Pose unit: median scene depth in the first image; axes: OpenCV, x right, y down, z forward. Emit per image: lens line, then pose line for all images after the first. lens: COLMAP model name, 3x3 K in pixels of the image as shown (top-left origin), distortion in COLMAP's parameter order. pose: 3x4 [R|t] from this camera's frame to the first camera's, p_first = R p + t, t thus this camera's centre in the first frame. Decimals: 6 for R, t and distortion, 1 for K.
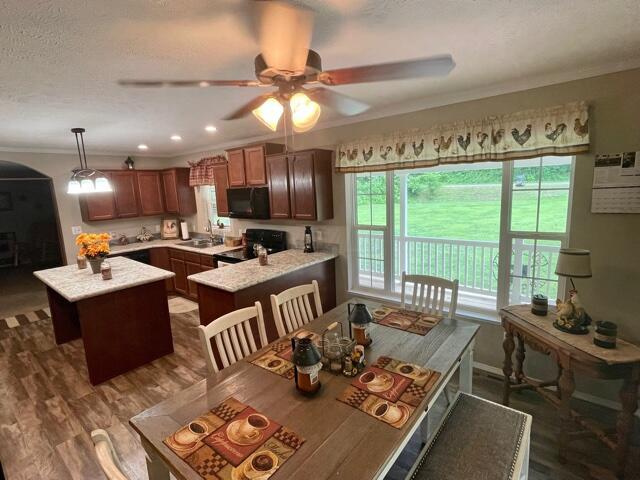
lens RADIAL K [[321.3, 0, 320.0], [0, 321.3, 240.0], [0, 0, 1]] dist [-0.000383, -0.000455]
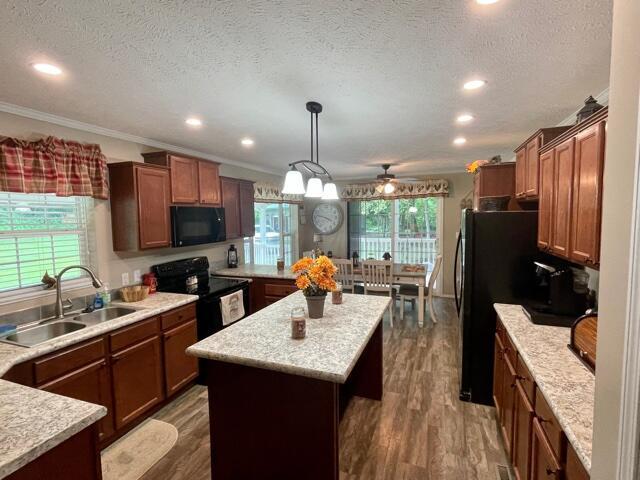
lens RADIAL K [[321.3, 0, 320.0], [0, 321.3, 240.0], [0, 0, 1]] dist [-0.000383, -0.000455]
pose [[-0.325376, -0.027055, 0.945198, -1.580303], [0.183328, 0.978819, 0.091126, -0.138053], [-0.927643, 0.202931, -0.313524, 1.406041]]
